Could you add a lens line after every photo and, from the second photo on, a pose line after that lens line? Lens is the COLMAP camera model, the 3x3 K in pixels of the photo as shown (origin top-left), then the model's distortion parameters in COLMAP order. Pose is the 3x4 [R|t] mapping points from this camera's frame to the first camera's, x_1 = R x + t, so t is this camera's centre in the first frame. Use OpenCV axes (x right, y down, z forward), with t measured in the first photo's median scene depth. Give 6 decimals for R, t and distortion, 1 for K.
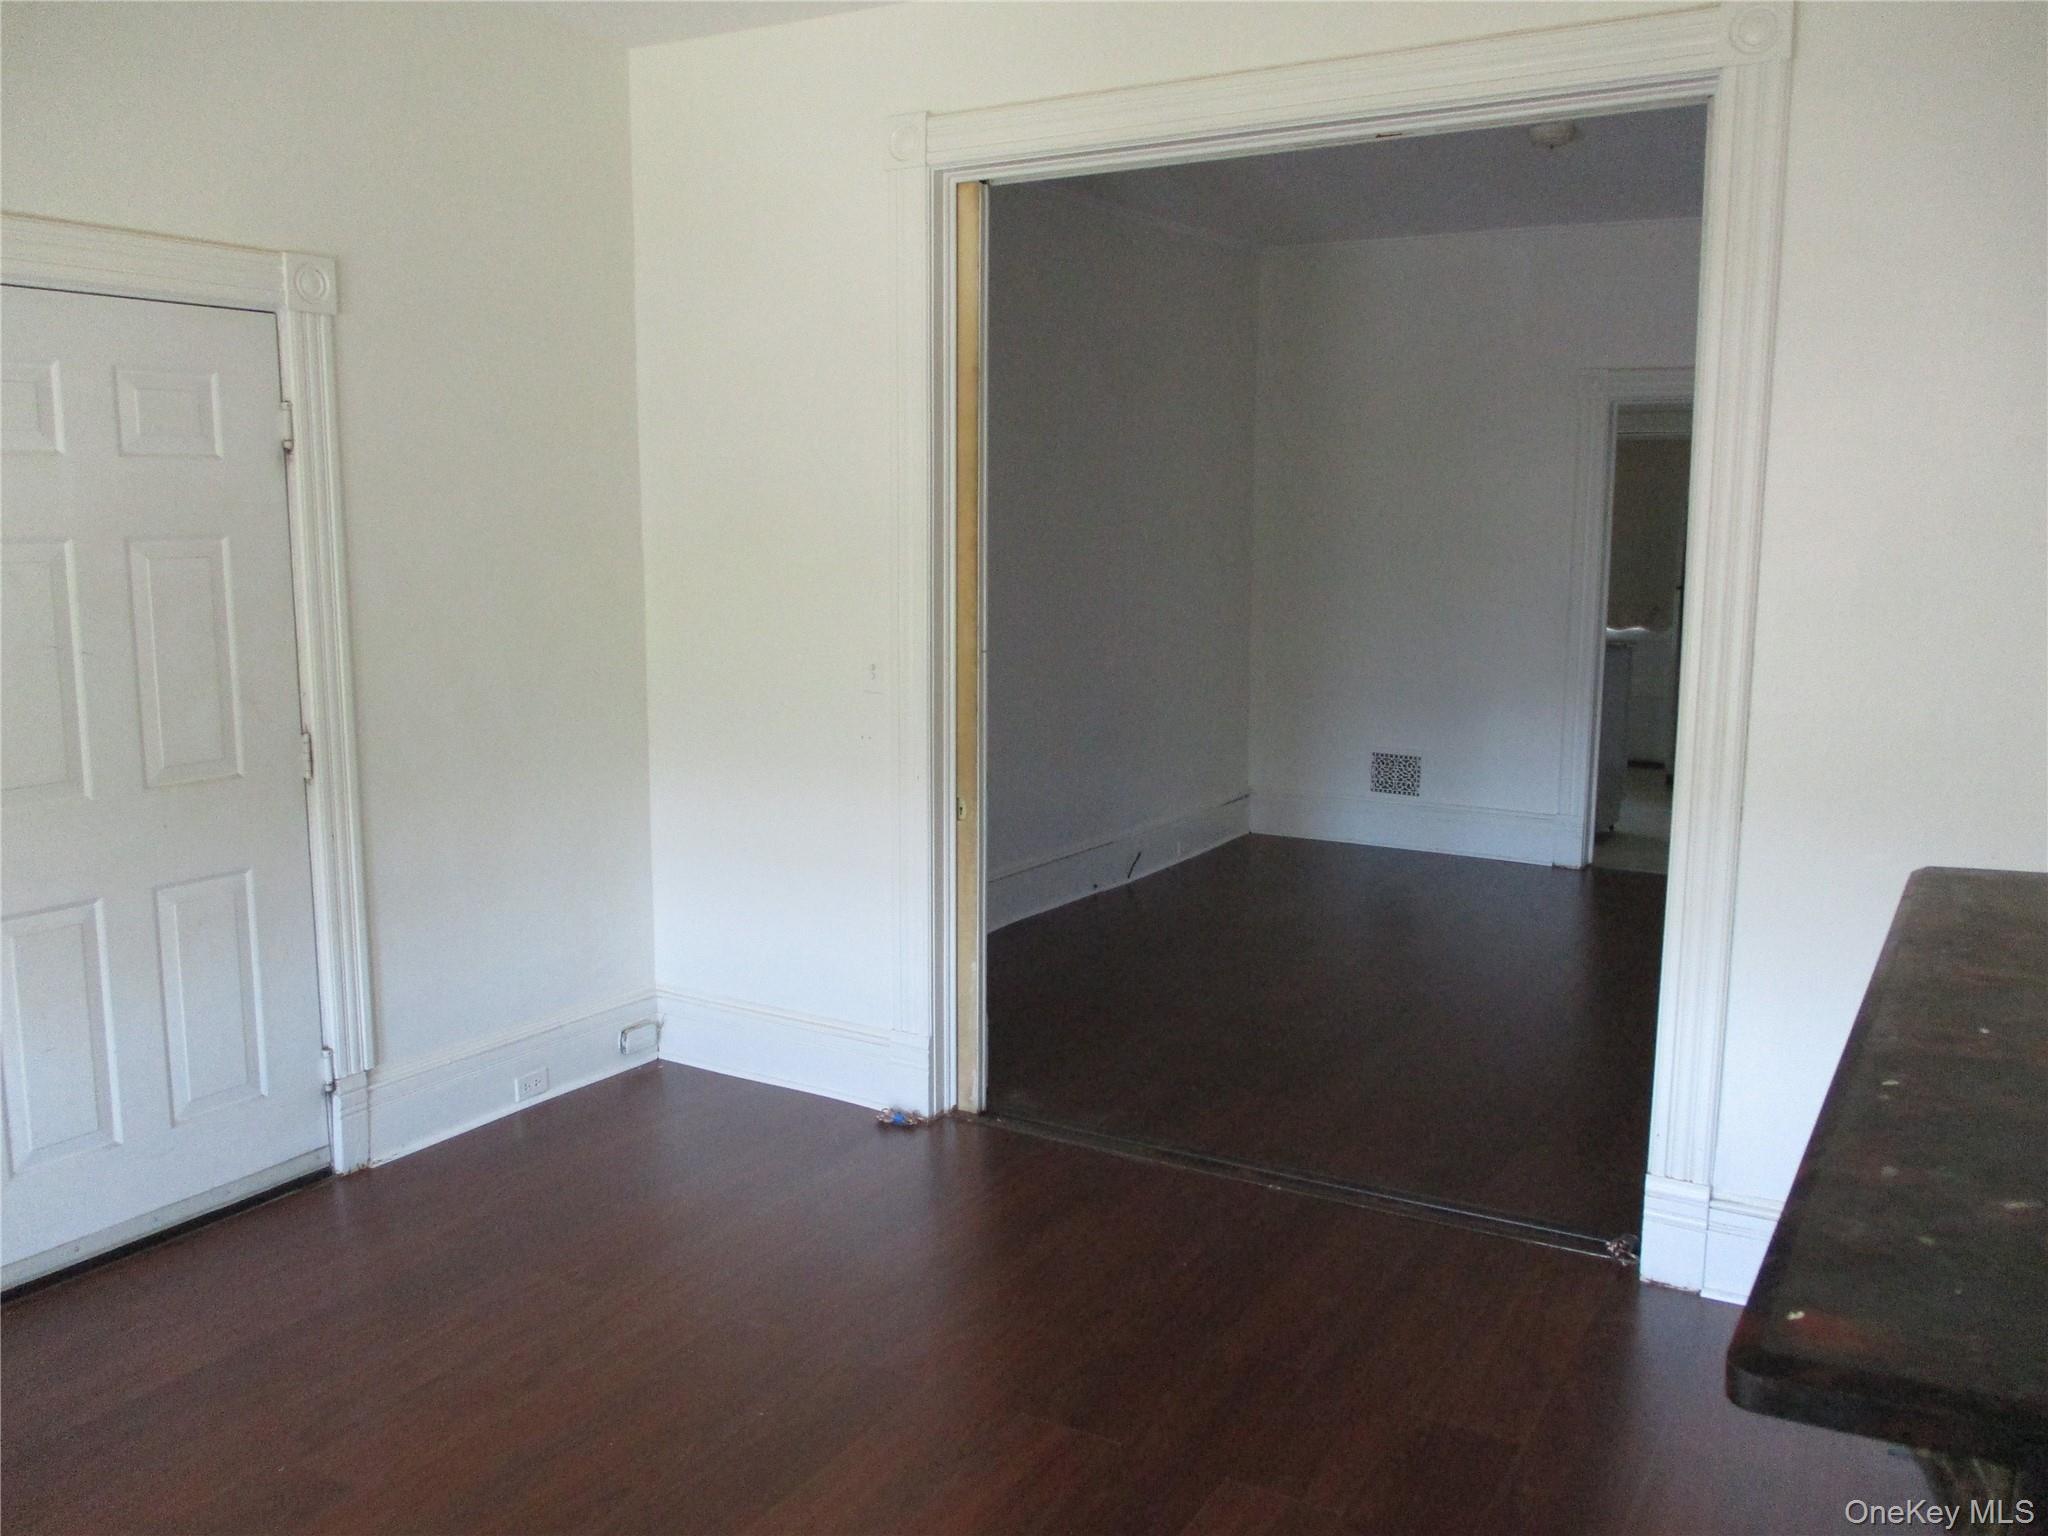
lens RADIAL K [[1715.7, 0, 1024.0], [0, 1715.7, 768.0], [0, 0, 1]] dist [0.001945, 0.004832]
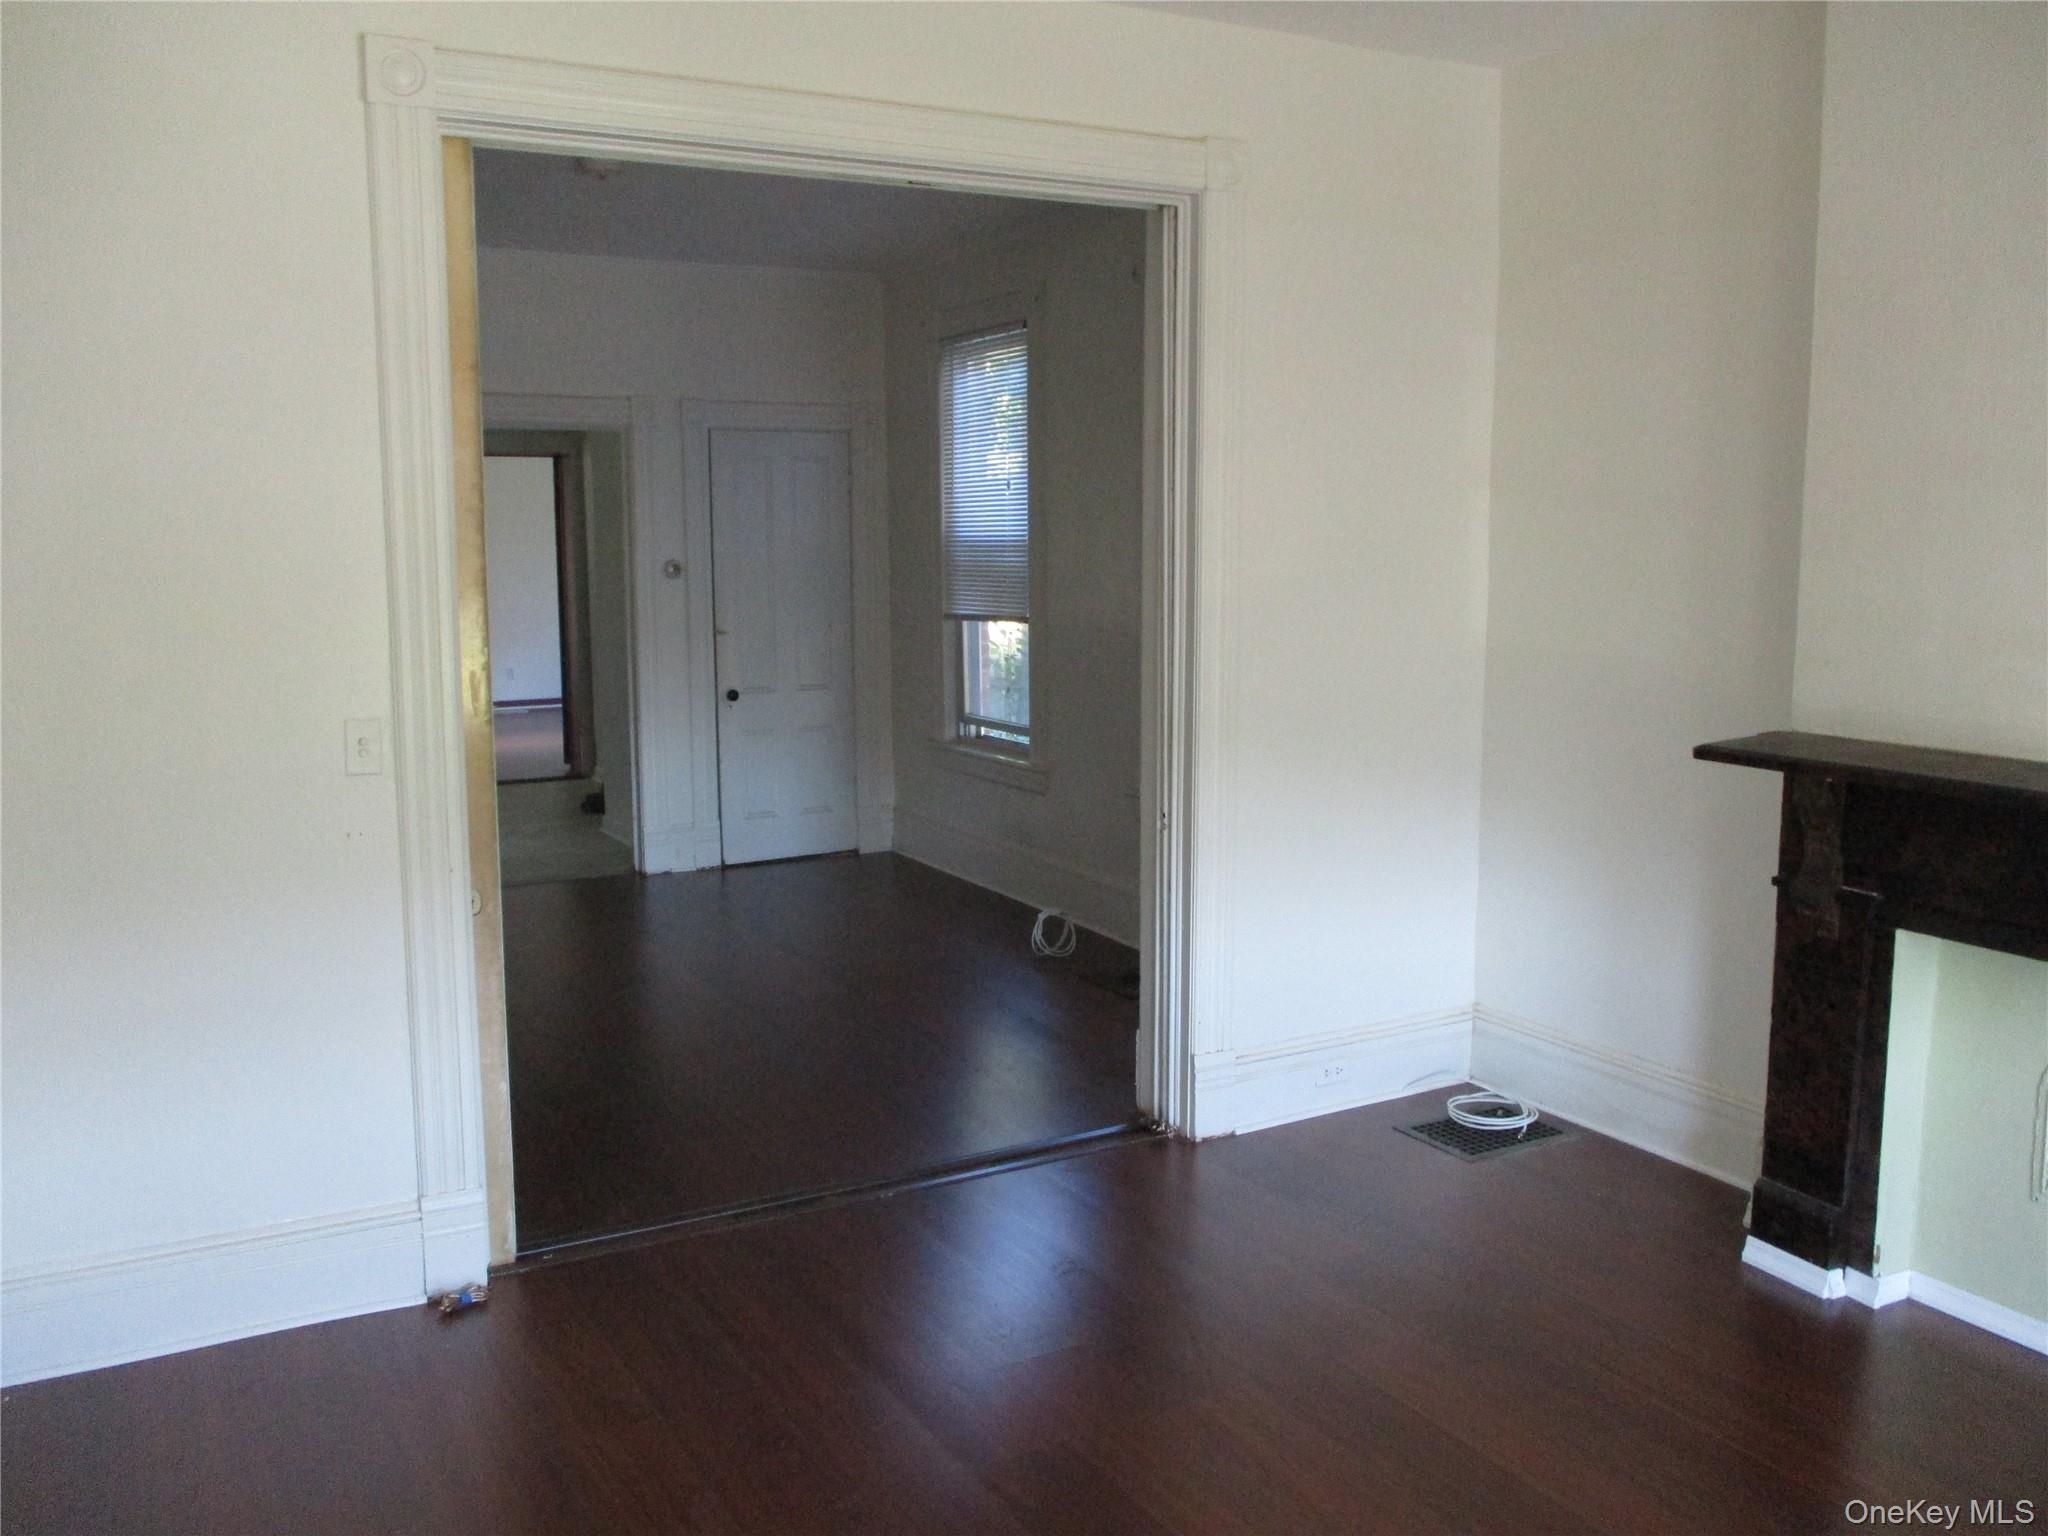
lens RADIAL K [[1746.6, 0, 1024.0], [0, 1746.6, 768.0], [0, 0, 1]] dist [-0.009041, 0.001530]
pose [[0.497607, -0.121655, 0.858829, -0.659935], [0.139942, 0.988405, 0.058927, -0.054974], [-0.856039, 0.090864, 0.508862, 0.375060]]
